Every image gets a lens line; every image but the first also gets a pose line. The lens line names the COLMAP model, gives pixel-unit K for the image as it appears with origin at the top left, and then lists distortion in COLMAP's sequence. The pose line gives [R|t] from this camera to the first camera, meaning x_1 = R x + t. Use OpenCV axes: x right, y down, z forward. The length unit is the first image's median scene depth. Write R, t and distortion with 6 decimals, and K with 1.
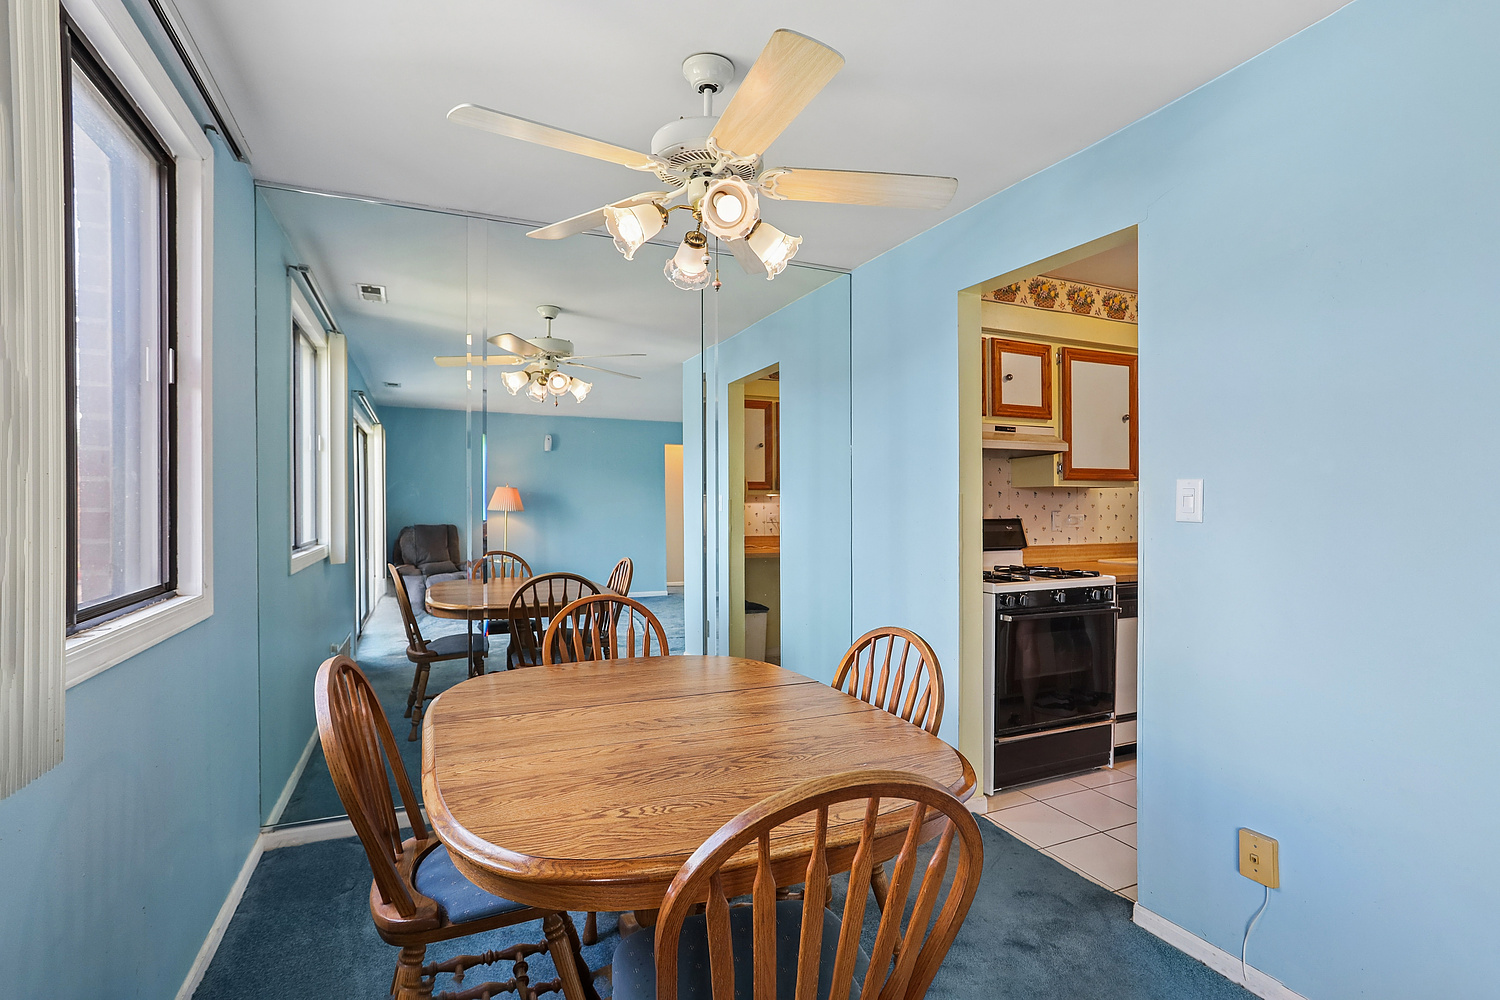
lens RADIAL K [[731.5, 0, 741.9], [0, 731.5, 512.0], [0, 0, 1]] dist [-0.004952, 0.046089]
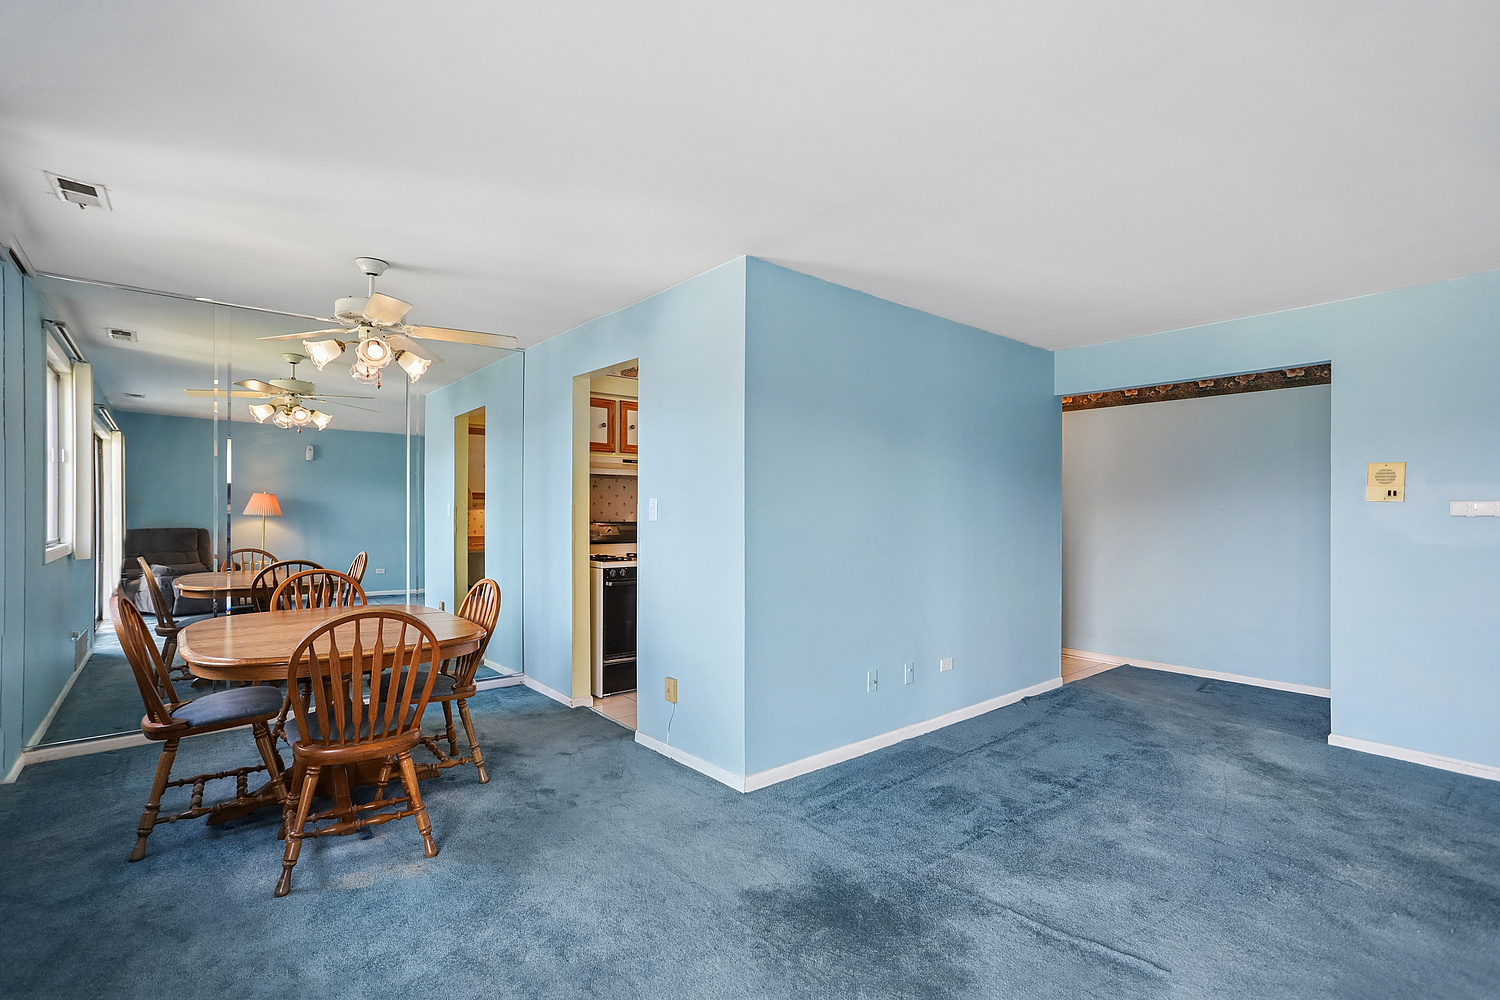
lens RADIAL K [[731.5, 0, 741.9], [0, 731.5, 512.0], [0, 0, 1]] dist [-0.004952, 0.046089]
pose [[0.968708, 0.004841, 0.248157, 0.211169], [-0.002352, 0.999944, -0.010325, 0.005934], [-0.248193, 0.009419, 0.968665, -0.516470]]
